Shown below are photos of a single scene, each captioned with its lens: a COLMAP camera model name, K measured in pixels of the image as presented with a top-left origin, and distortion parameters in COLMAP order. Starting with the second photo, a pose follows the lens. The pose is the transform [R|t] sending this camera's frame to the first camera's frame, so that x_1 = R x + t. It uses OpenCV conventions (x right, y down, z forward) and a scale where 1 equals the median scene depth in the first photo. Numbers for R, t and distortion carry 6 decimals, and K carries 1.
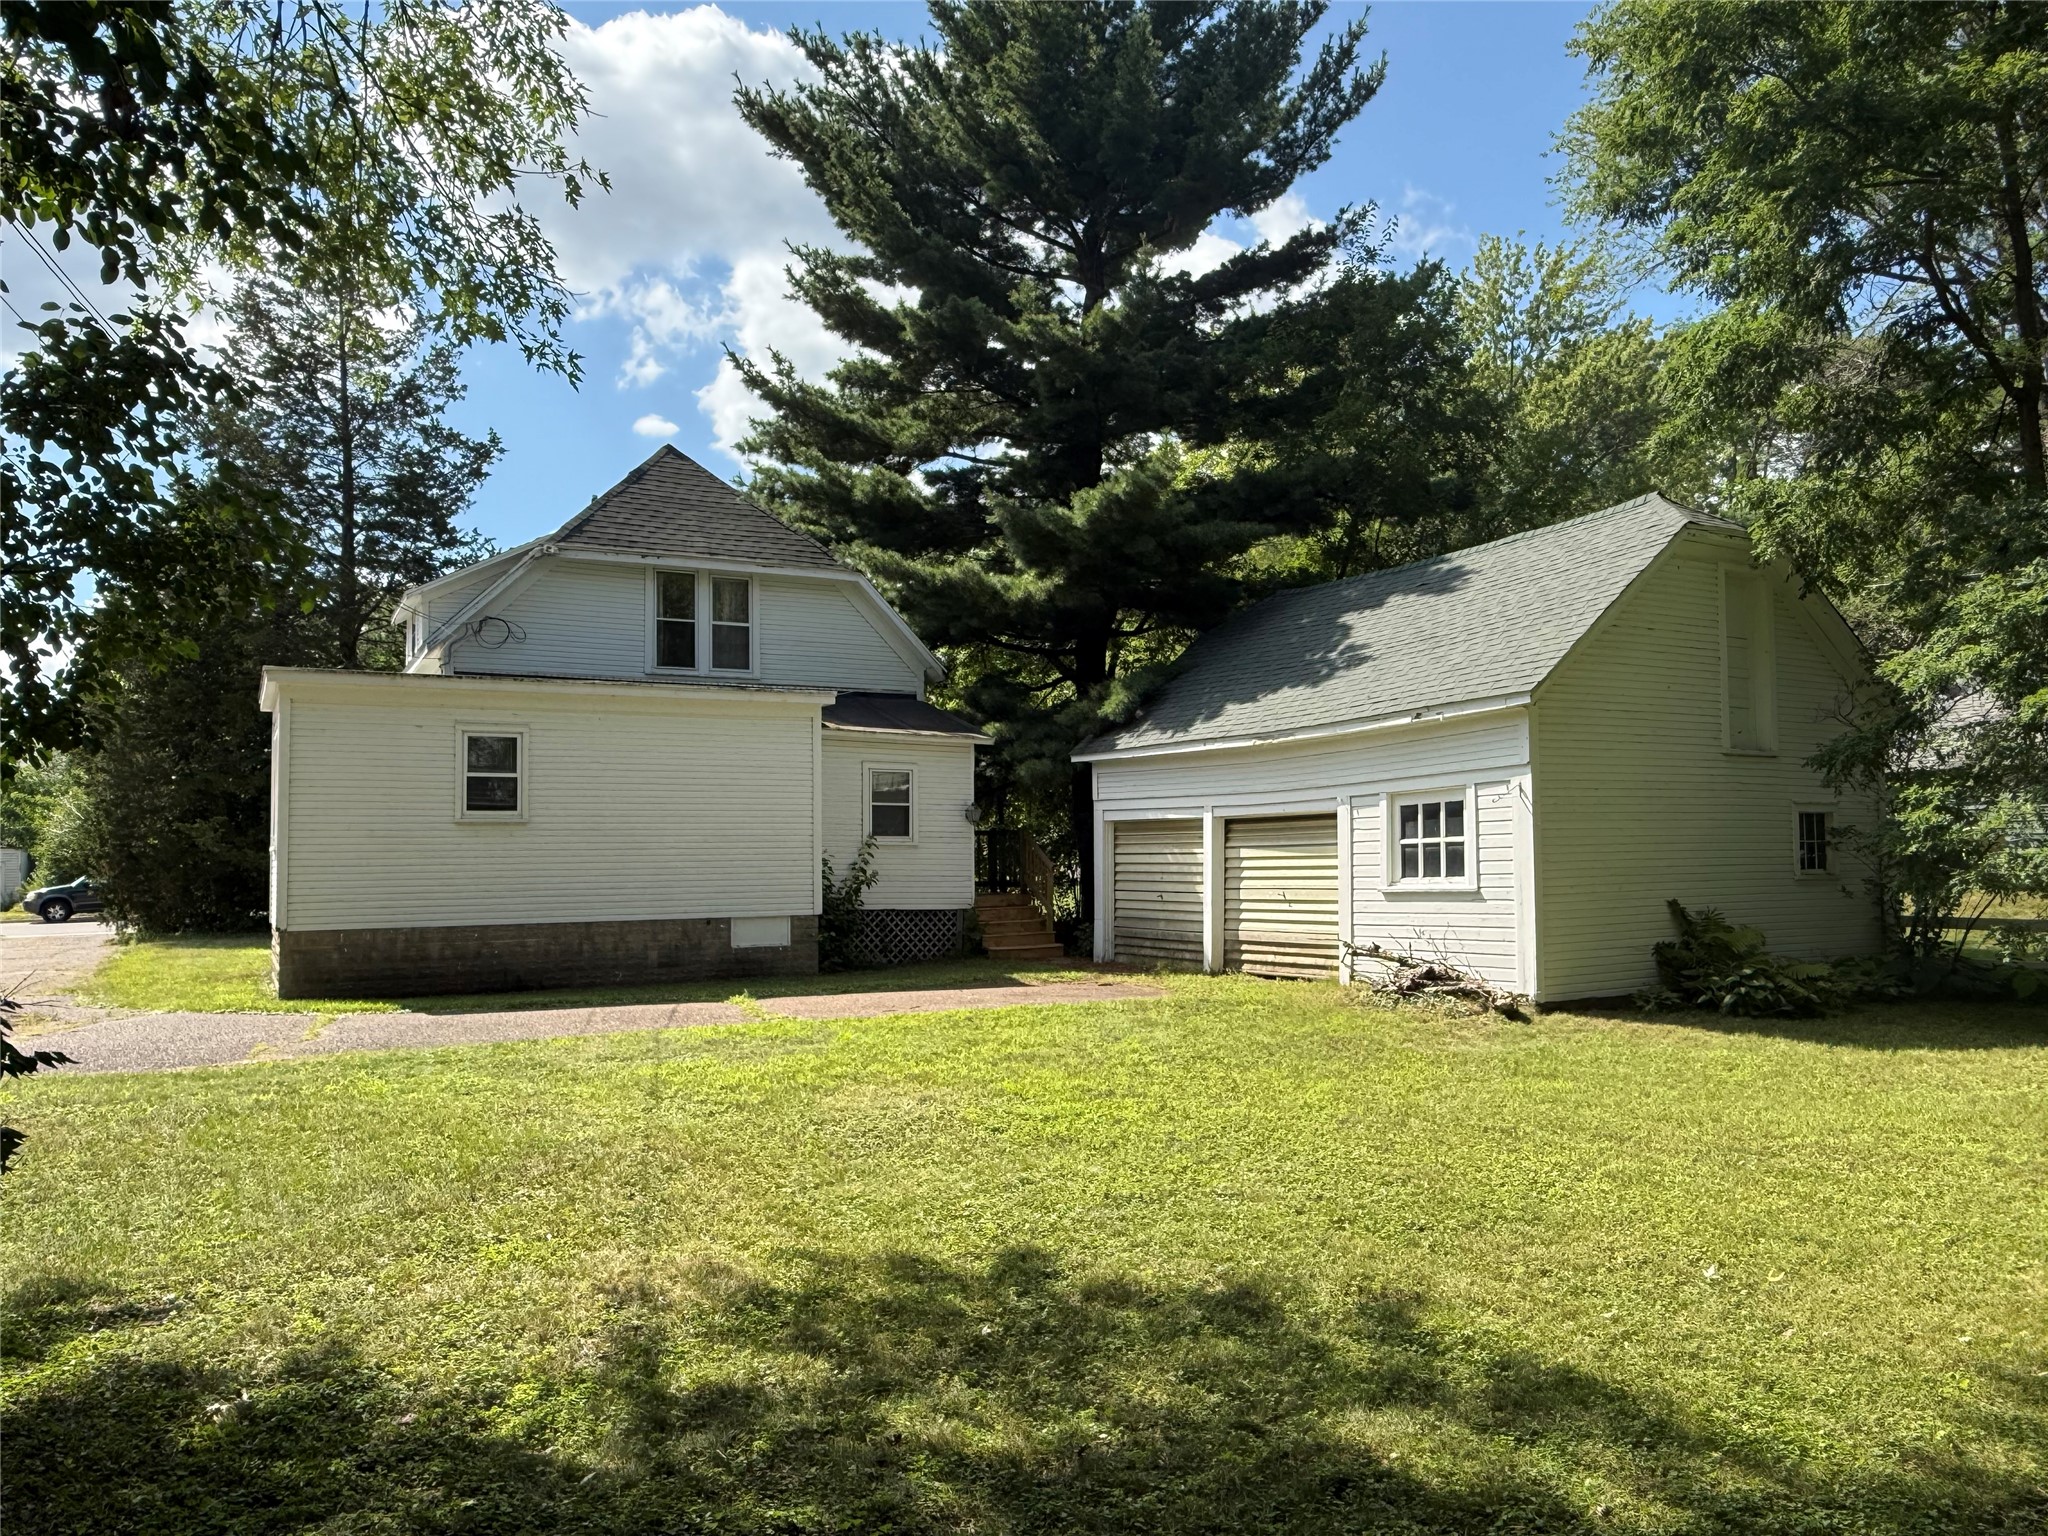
lens RADIAL K [[1452.9, 0, 1024.0], [0, 1452.9, 768.0], [0, 0, 1]] dist [0.000836, -0.000262]
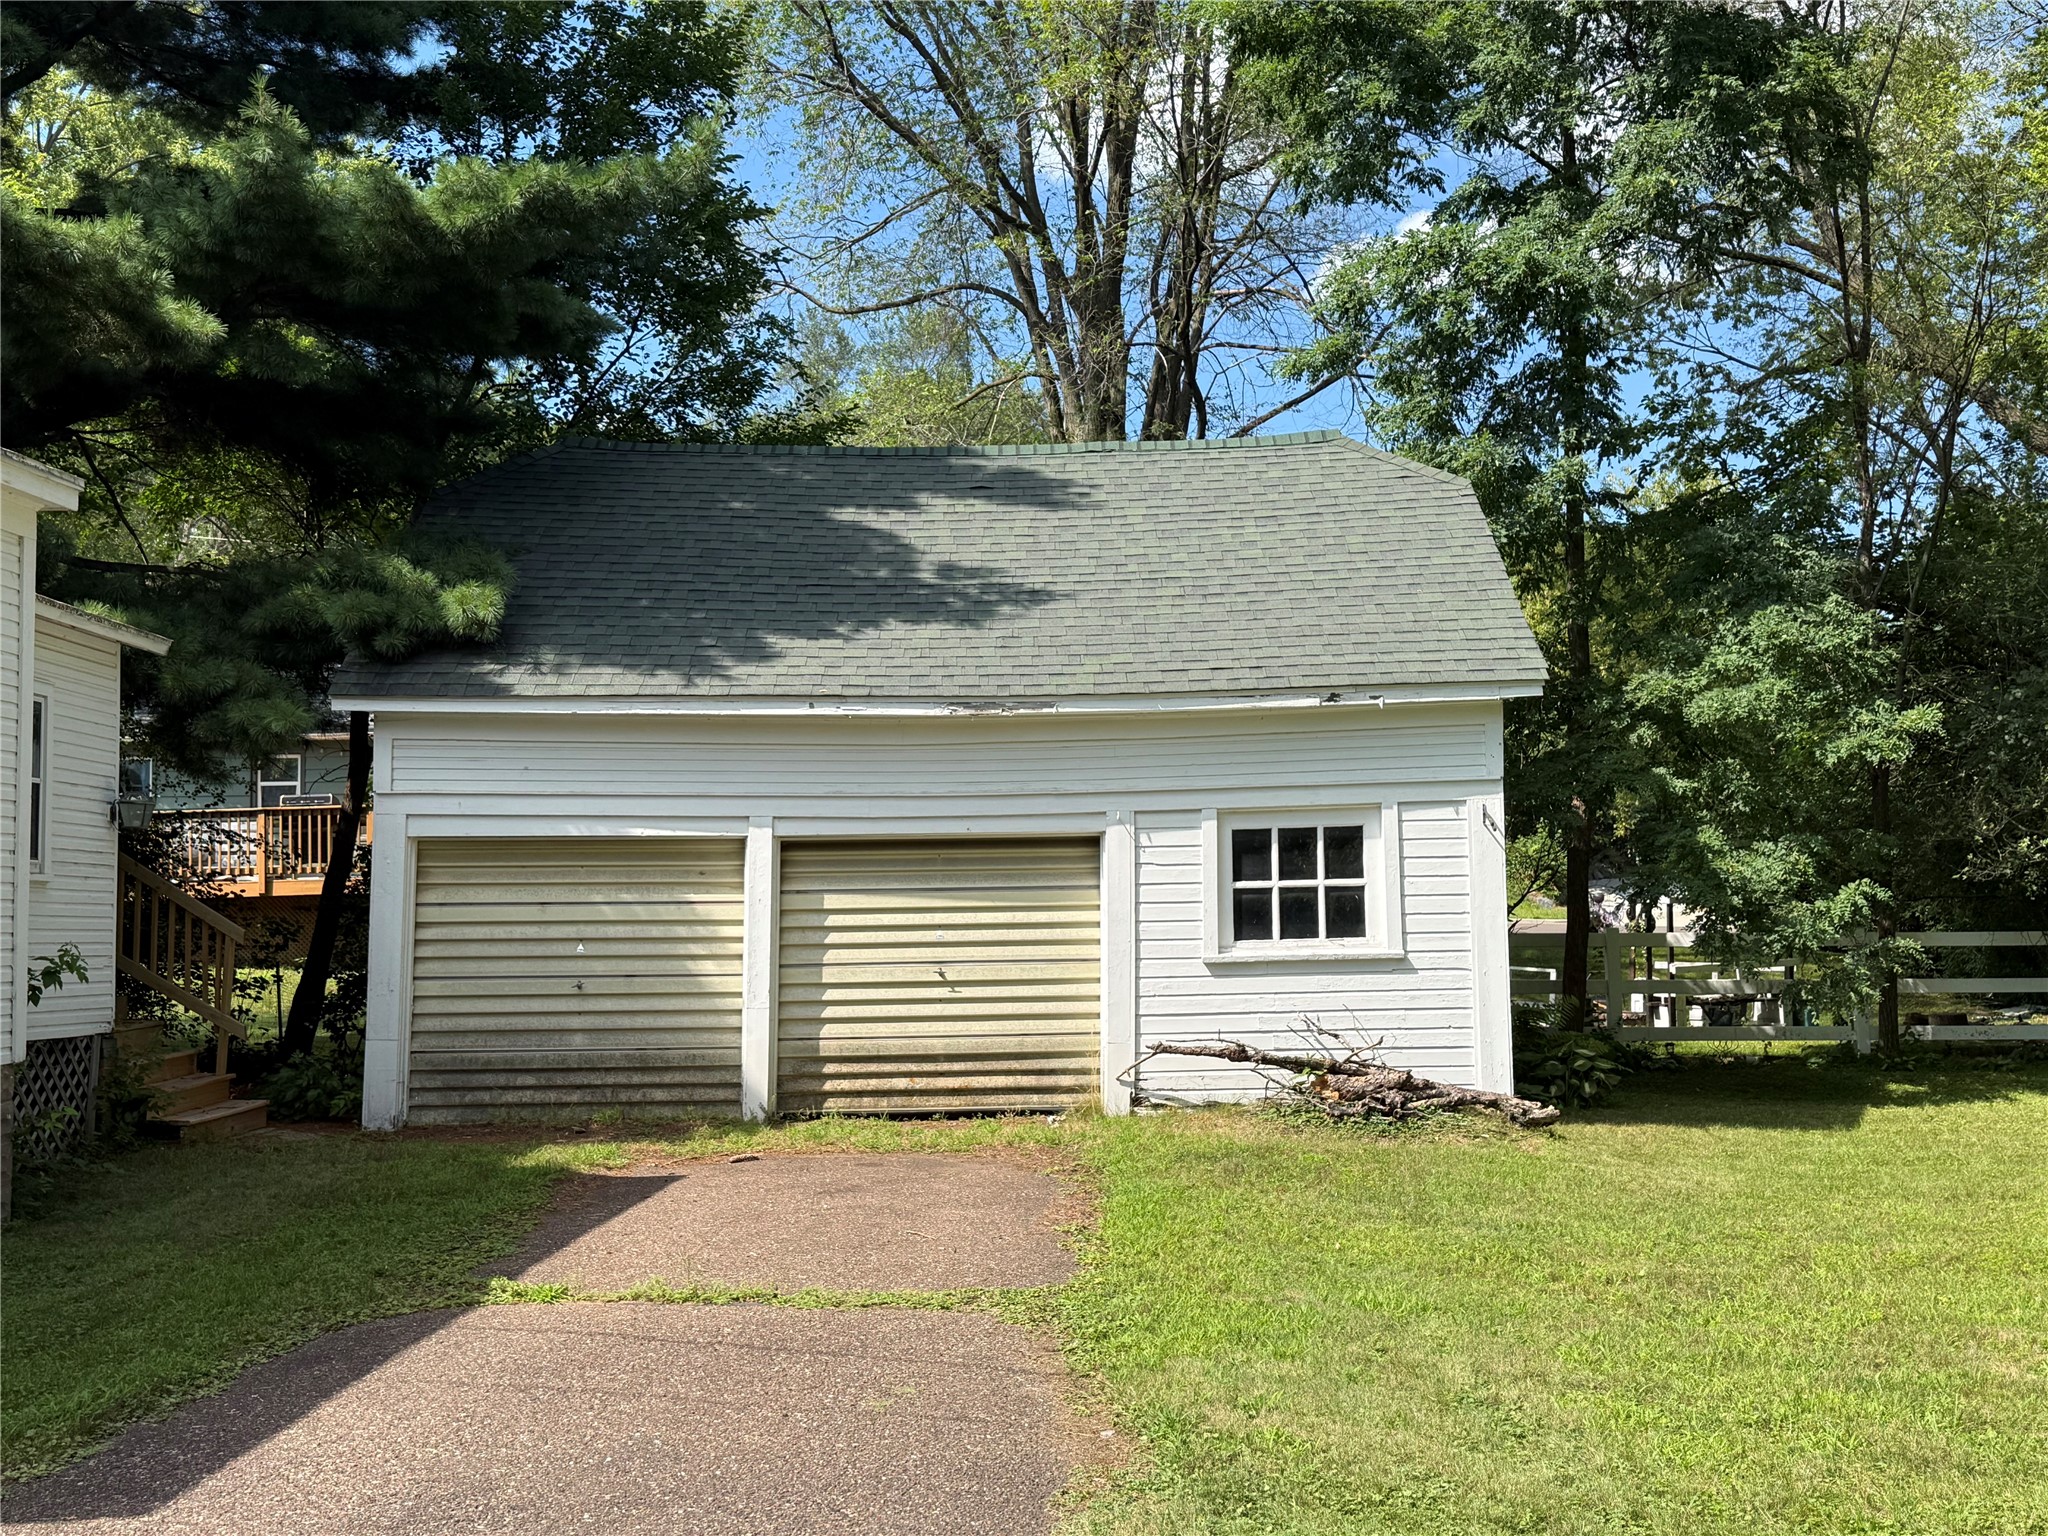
lens RADIAL K [[2050.4, 0, 1024.0], [0, 2050.4, 768.0], [0, 0, 1]] dist [0.203637, -0.415775]
pose [[0.502426, 0.062152, 0.862383, -0.527095], [-0.052054, 0.997778, -0.041583, 0.037213], [-0.863052, -0.023998, 0.504545, 0.549800]]
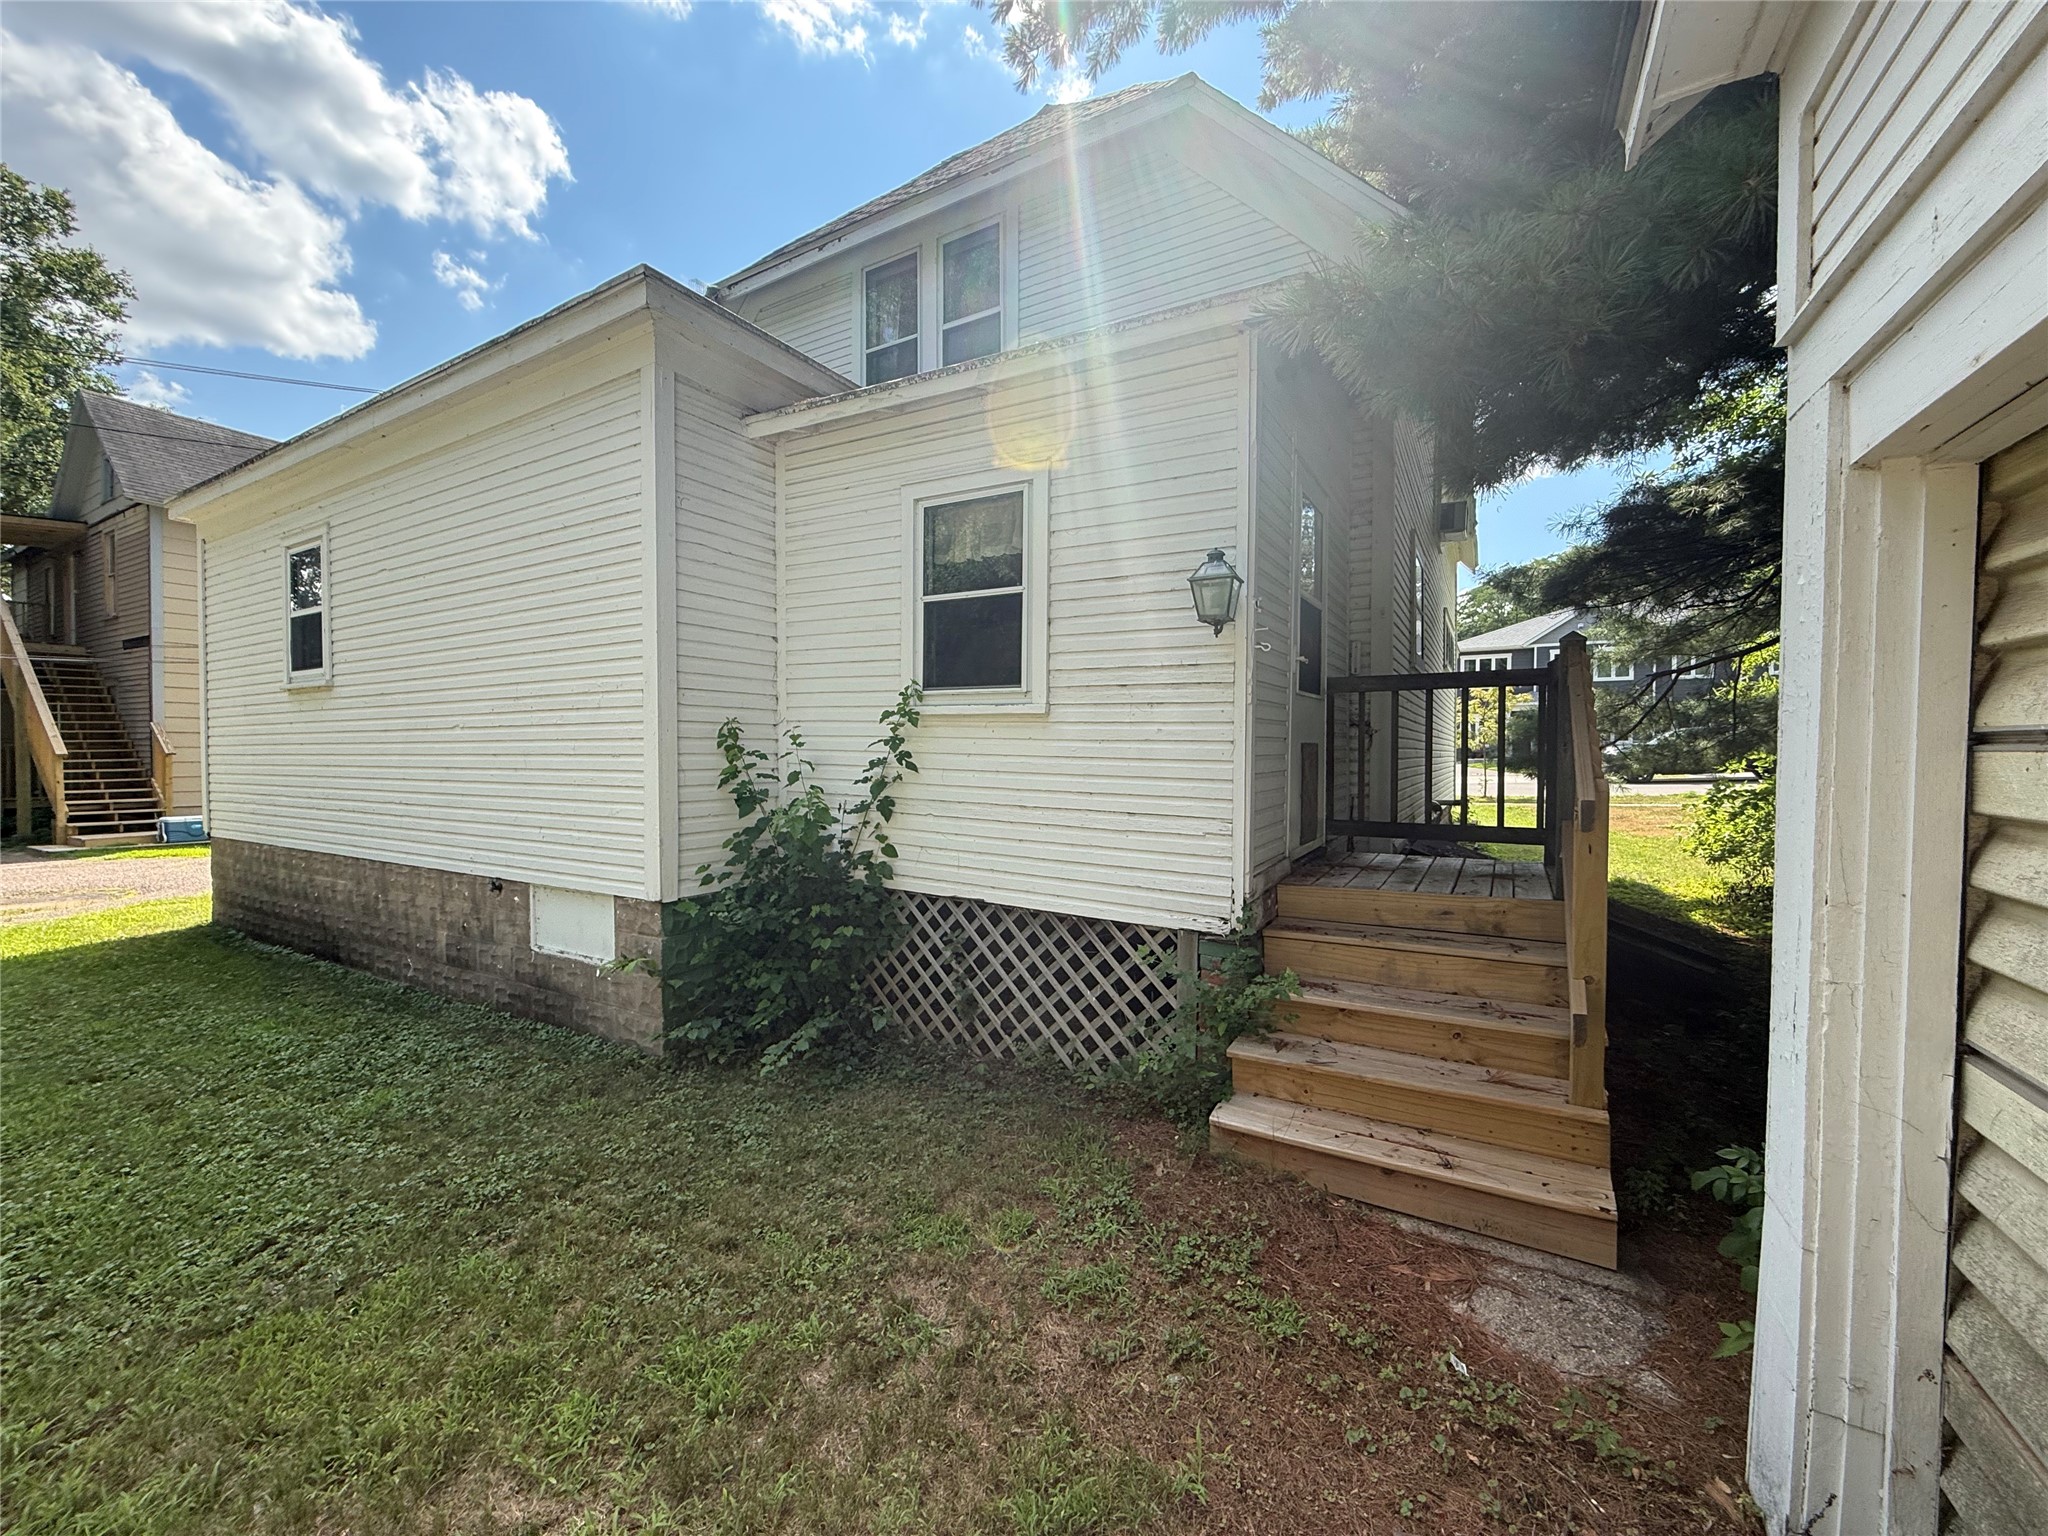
lens RADIAL K [[787.7, 0, 1024.0], [0, 787.7, 768.0], [0, 0, 1]] dist [-0.000813, -0.000061]
pose [[0.524607, 0.032185, -0.850736, 0.085774], [0.046718, 0.996691, 0.066515, 0.062764], [0.850062, -0.074638, 0.521367, 1.067047]]
